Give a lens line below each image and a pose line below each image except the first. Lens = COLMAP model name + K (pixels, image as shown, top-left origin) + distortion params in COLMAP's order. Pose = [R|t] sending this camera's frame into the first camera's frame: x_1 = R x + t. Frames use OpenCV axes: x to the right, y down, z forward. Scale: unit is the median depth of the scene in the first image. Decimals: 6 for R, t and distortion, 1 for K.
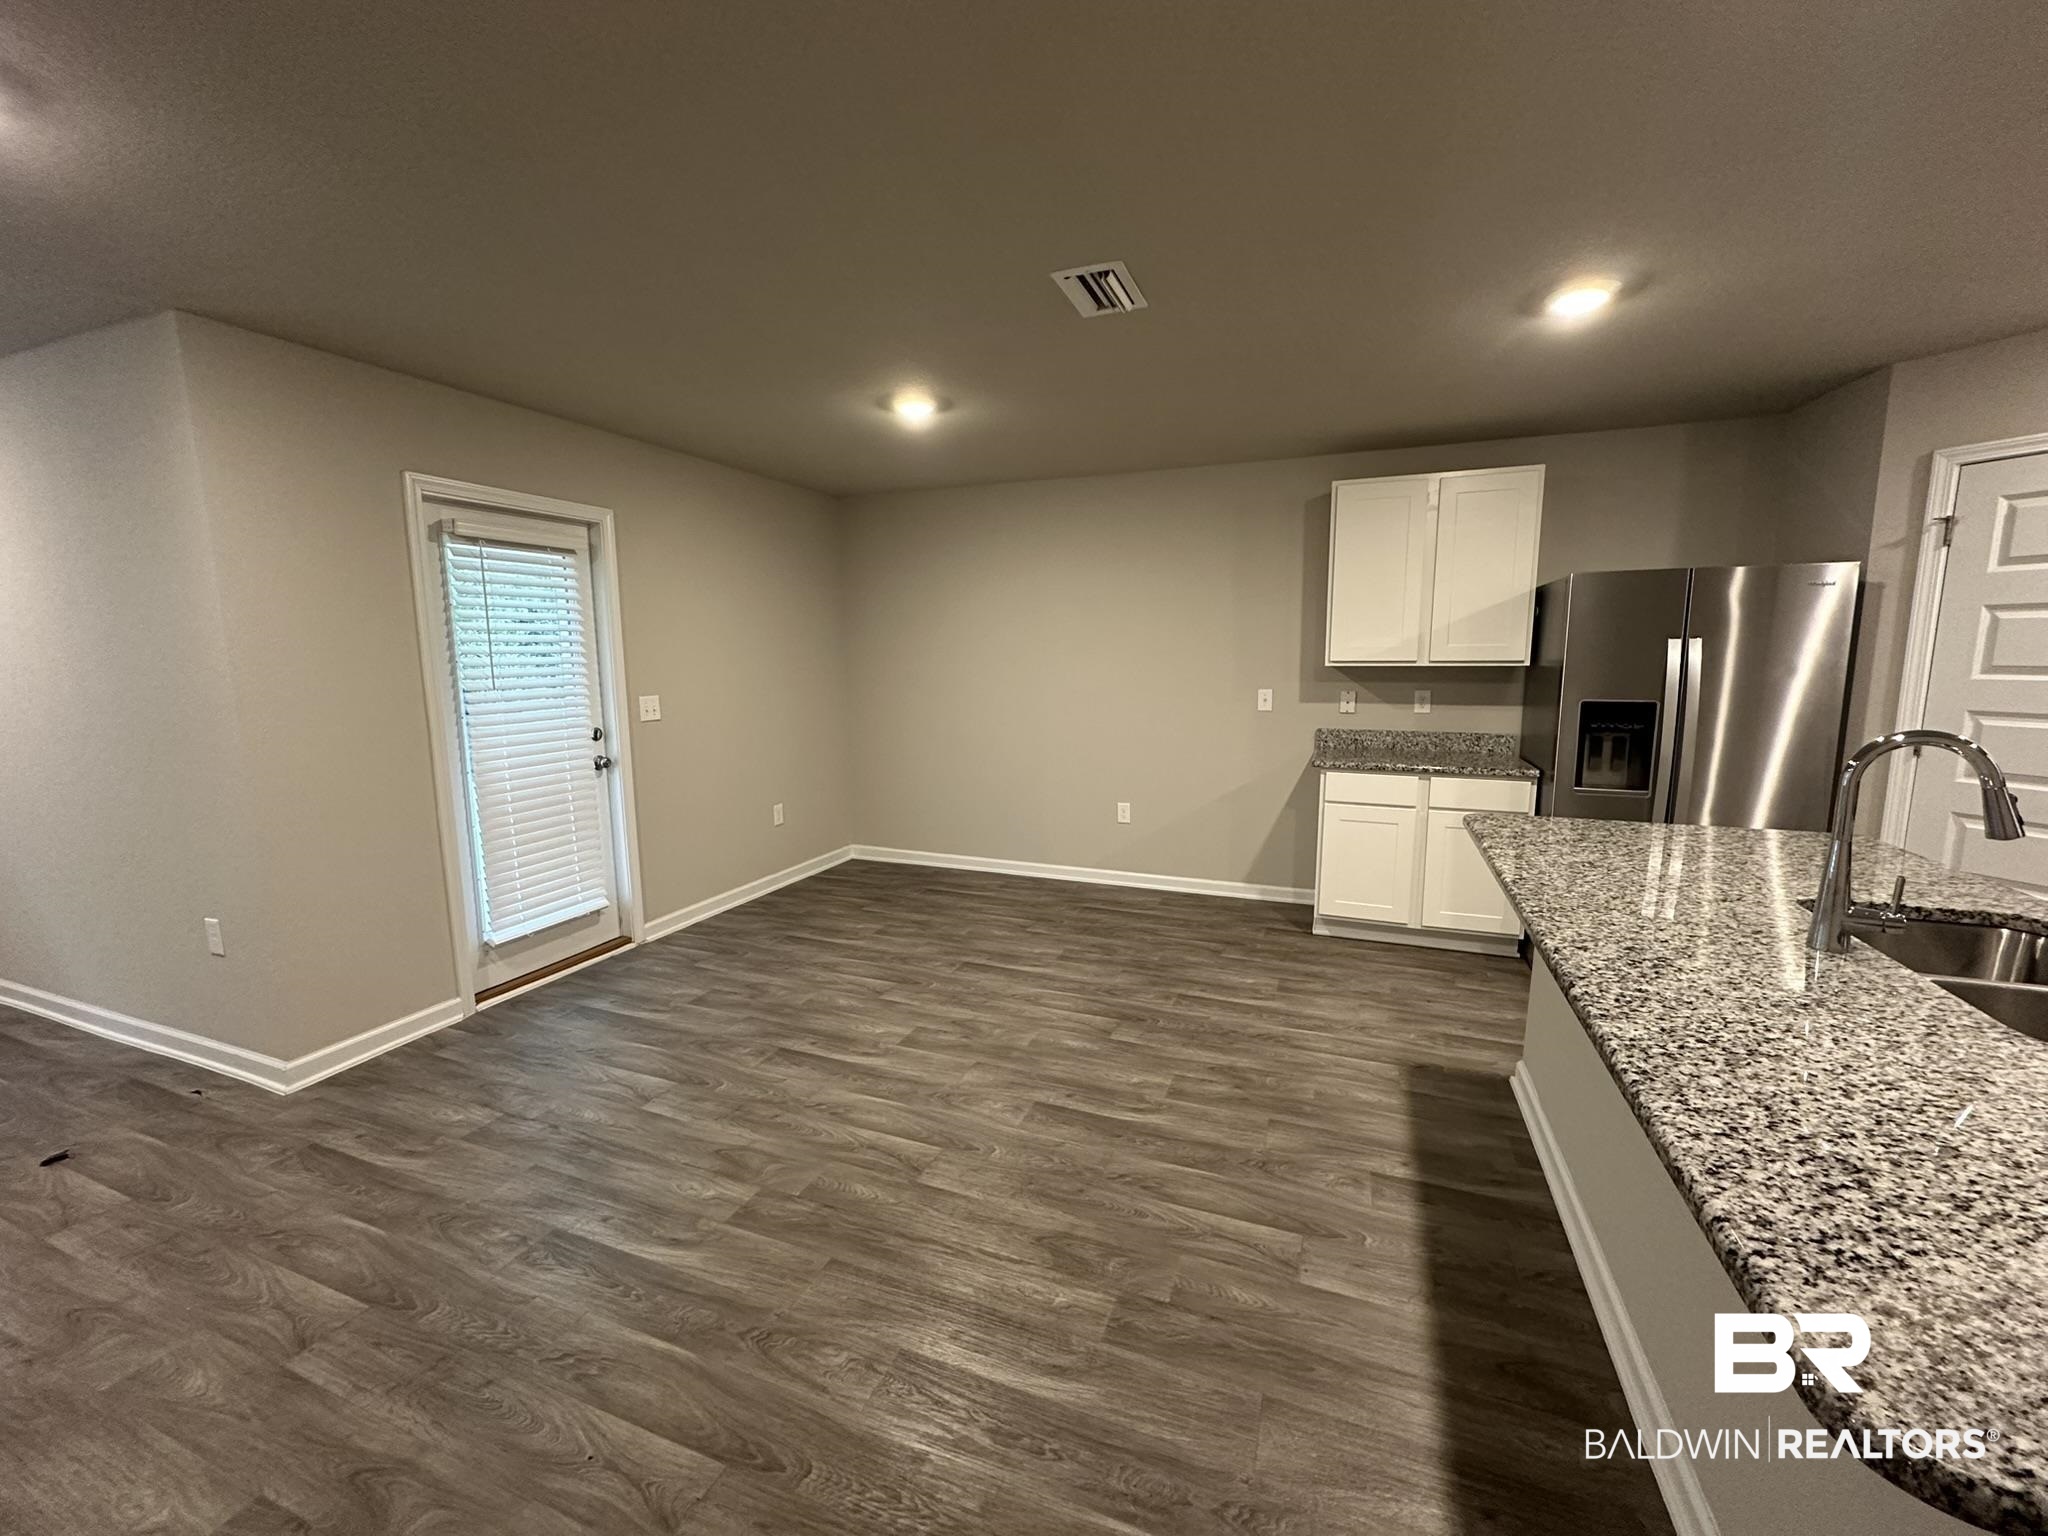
lens RADIAL K [[814.8, 0, 1017.4], [0, 814.8, 759.8], [0, 0, 1]] dist [-0.001699, 0.000063]
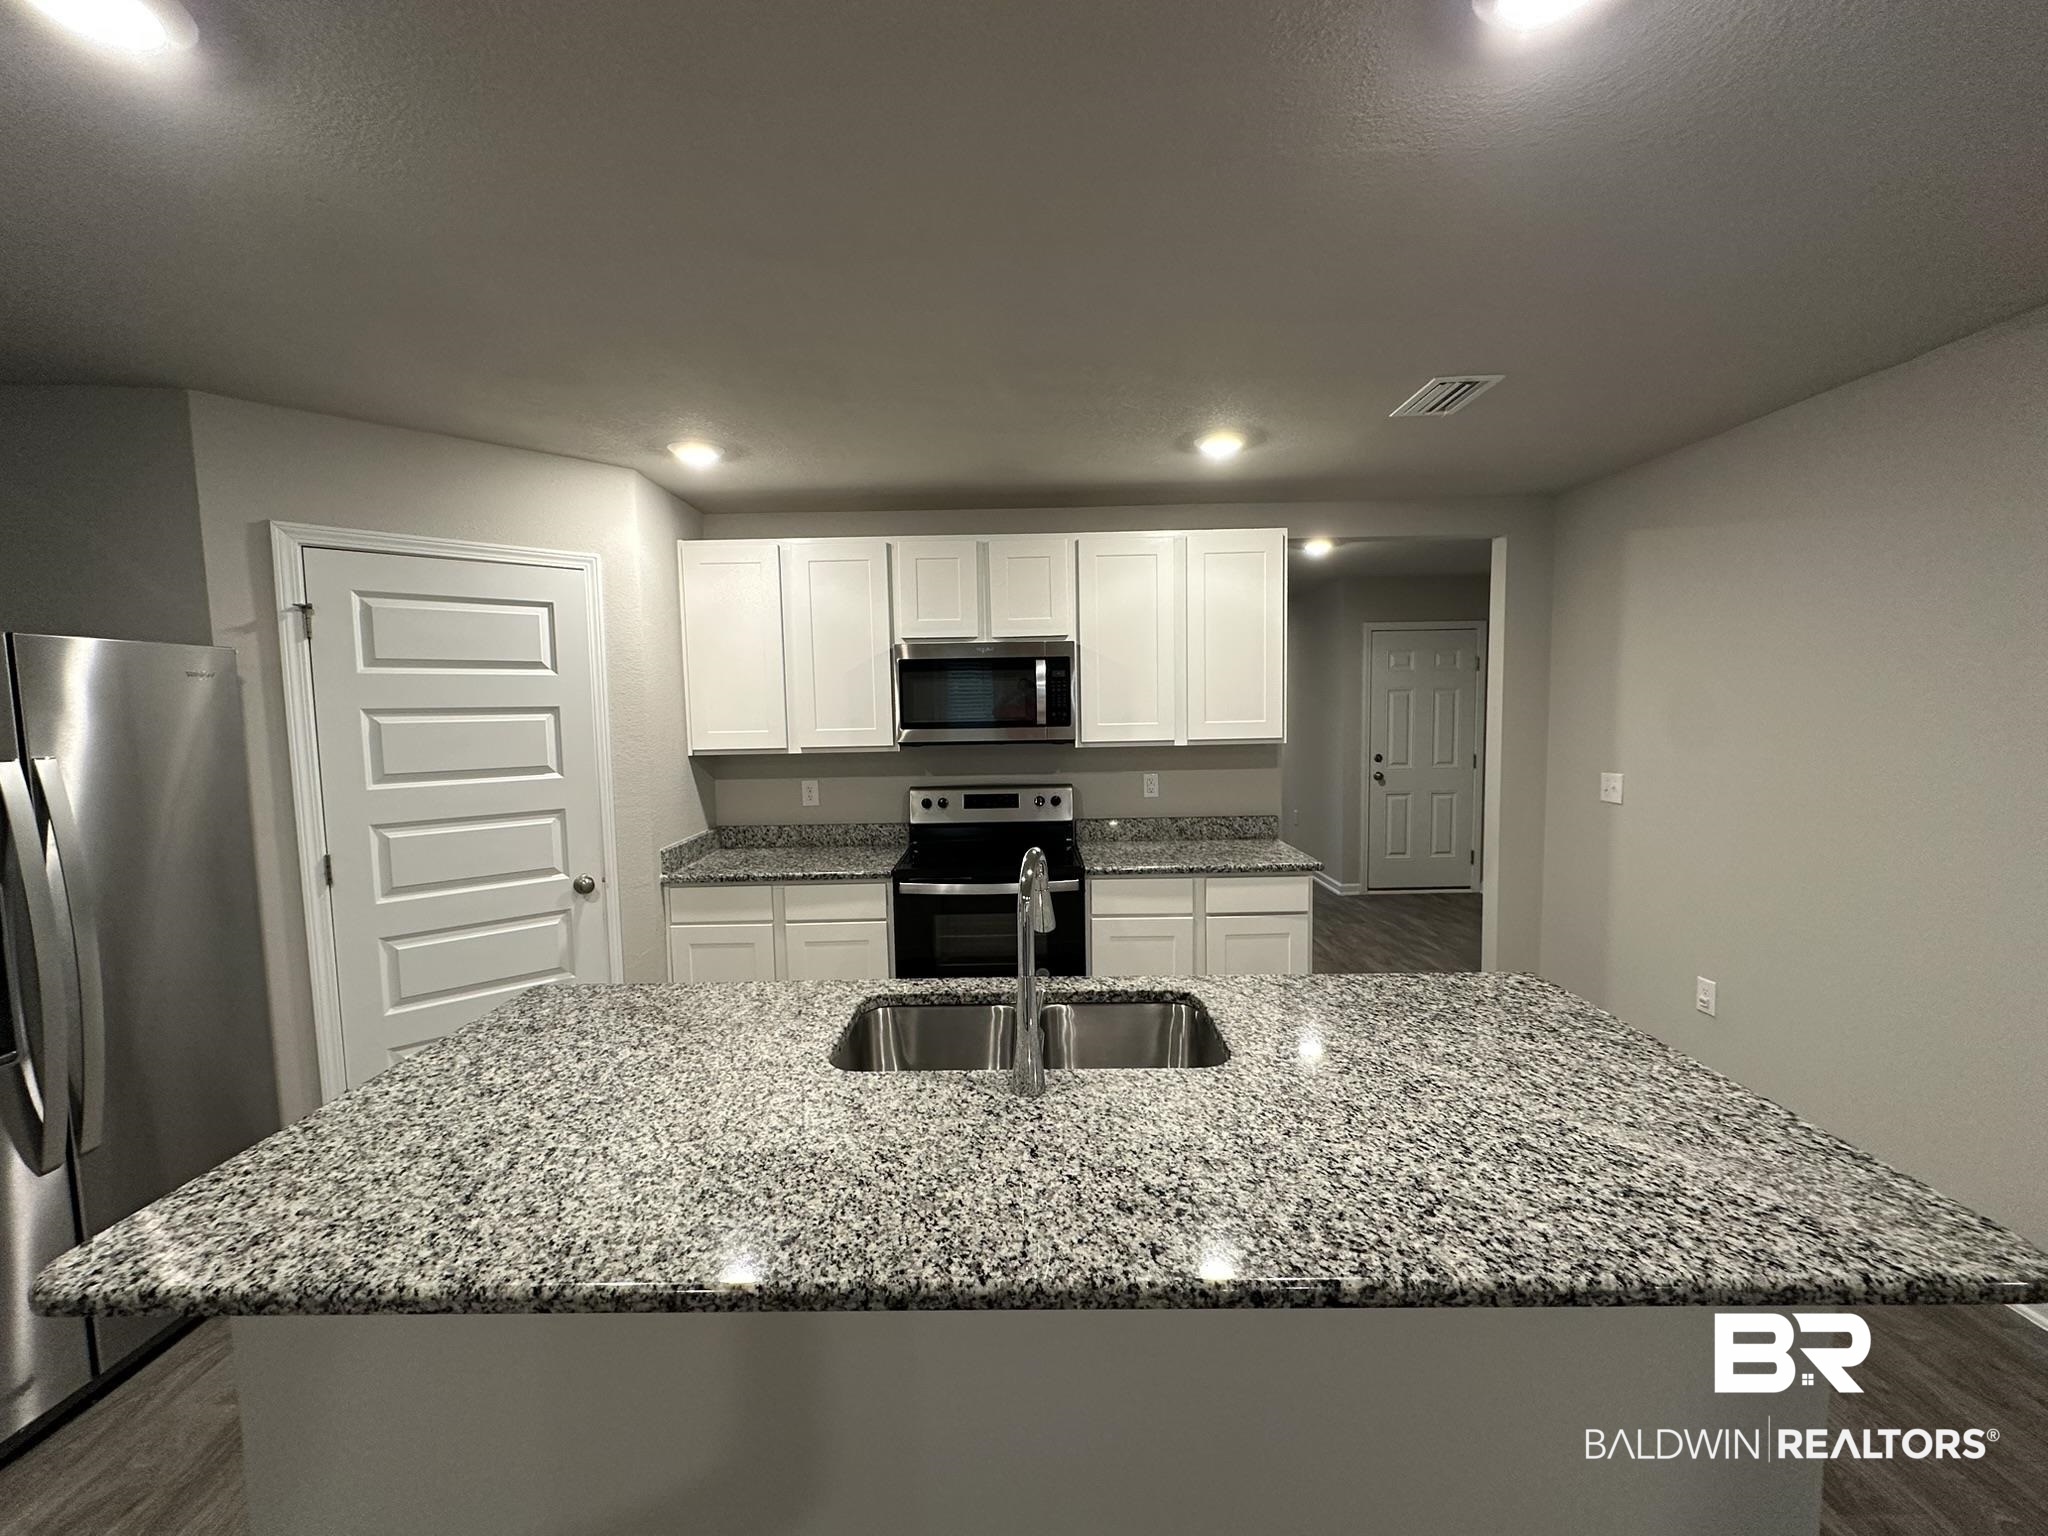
lens RADIAL K [[814.8, 0, 1015.0], [0, 814.8, 778.5], [0, 0, 1]] dist [-0.001699, 0.000063]
pose [[-0.370359, -0.068010, 0.926396, 0.069330], [0.145311, 0.980795, 0.130097, -0.107603], [-0.917452, 0.182797, -0.353364, 0.564746]]
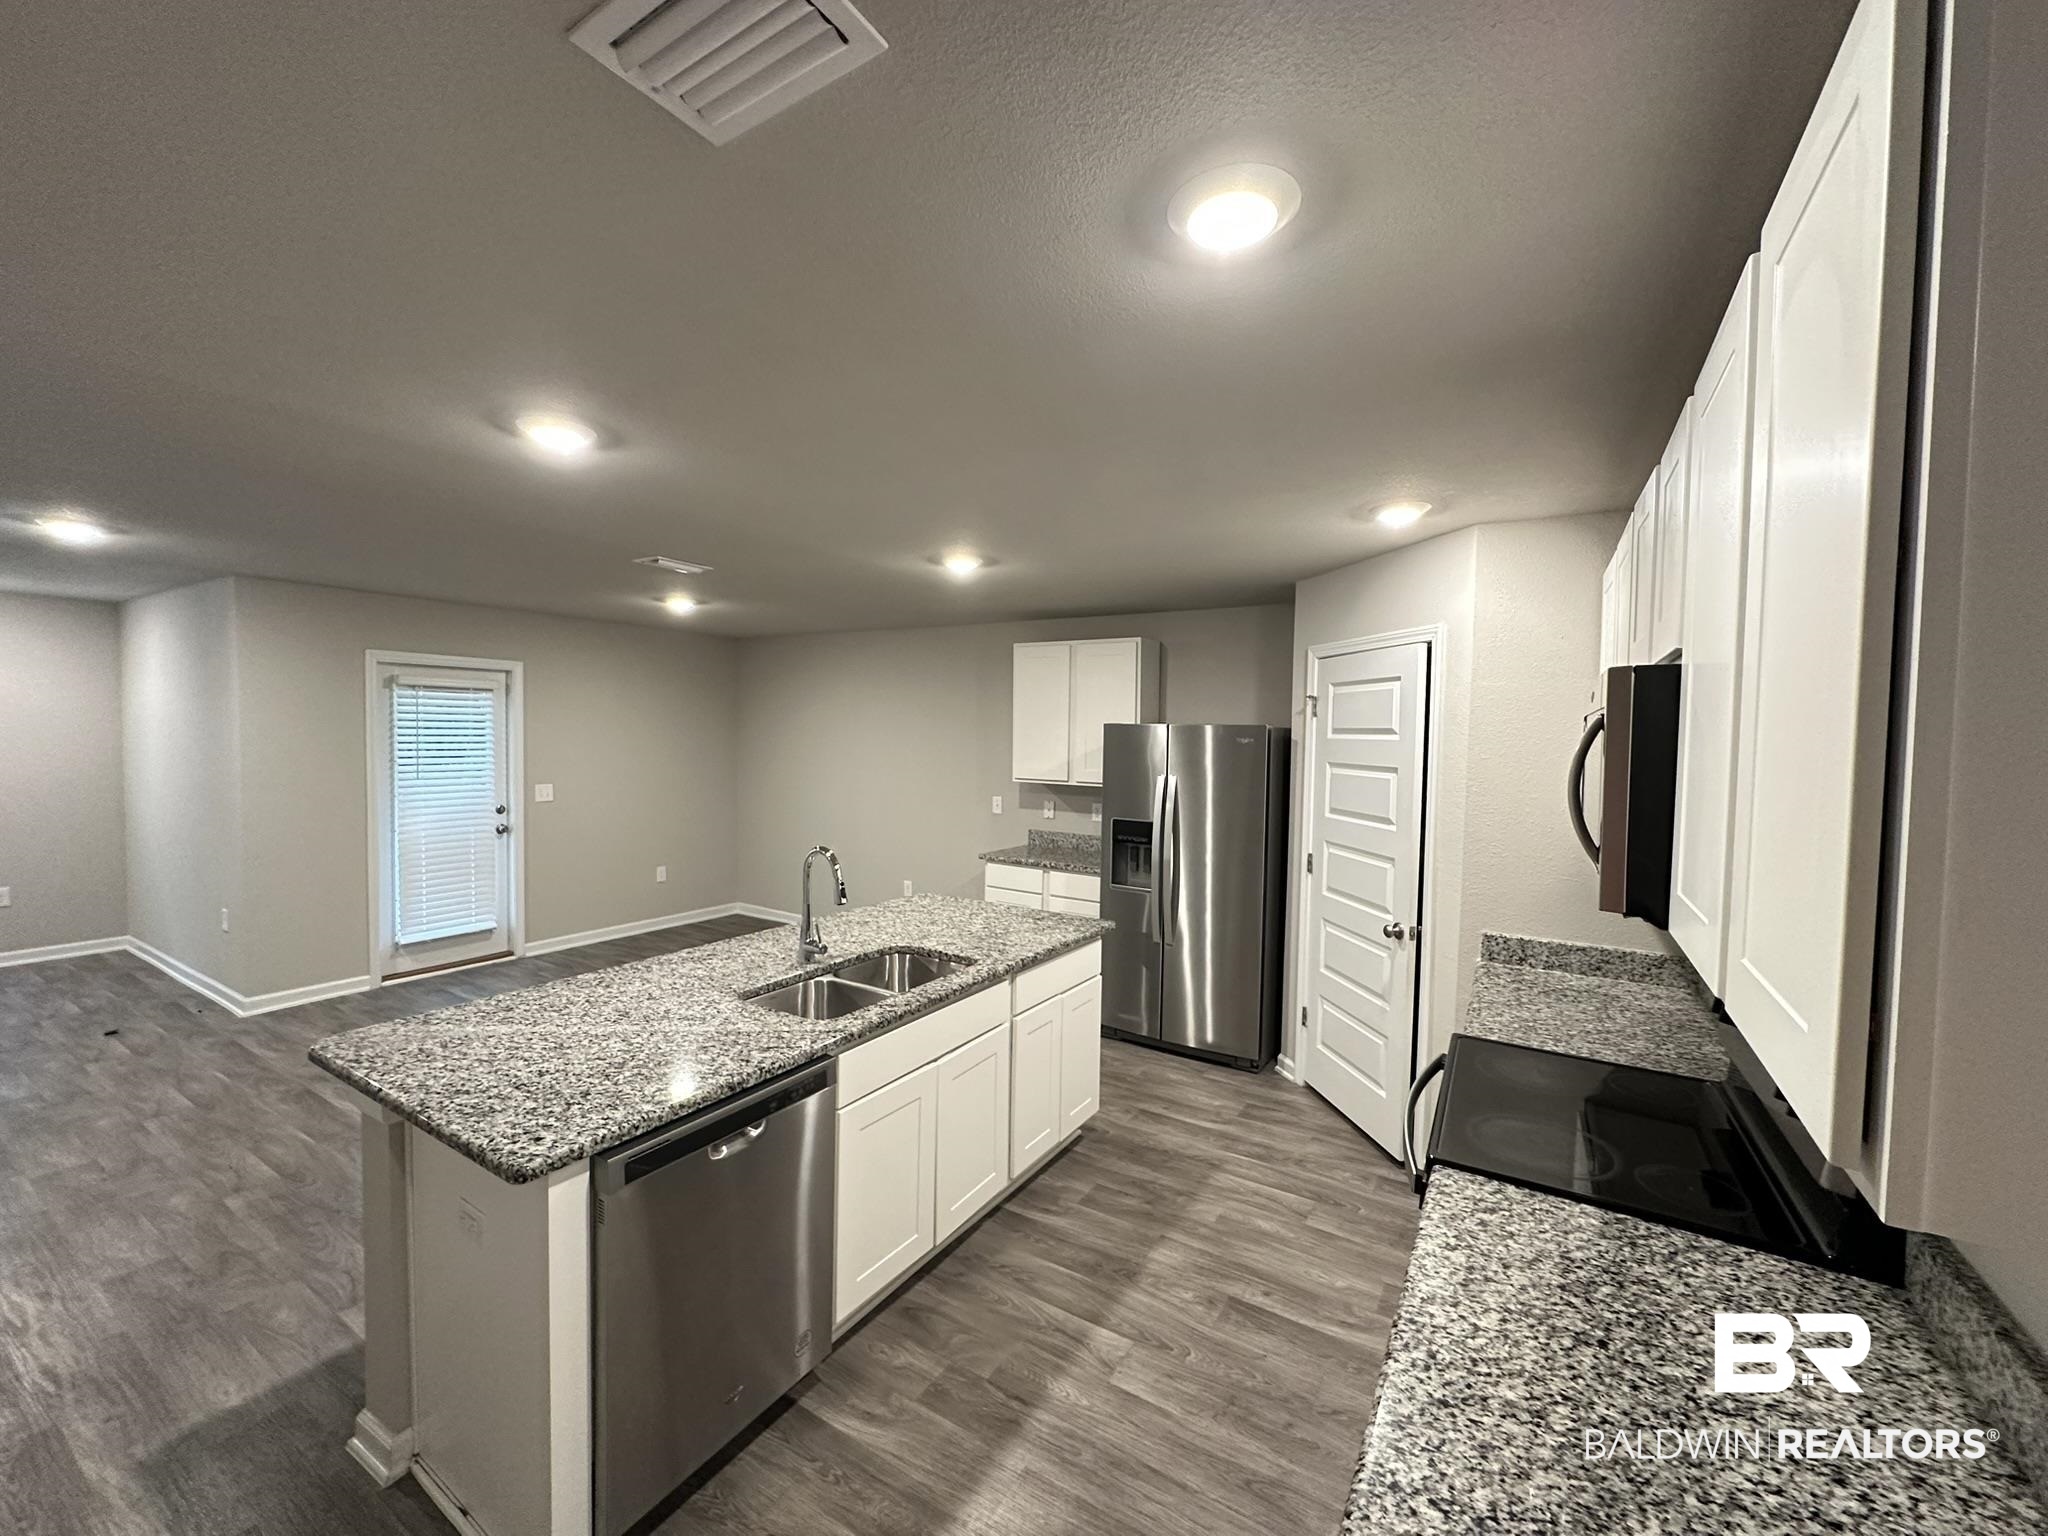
lens RADIAL K [[814.8, 0, 1022.8], [0, 814.8, 757.5], [0, 0, 1]] dist [-0.001699, 0.000063]
pose [[0.986014, 0.033599, -0.163242, 0.807789], [-0.050996, 0.993313, -0.103581, -0.025124], [0.158671, 0.110457, 0.981133, -0.384439]]
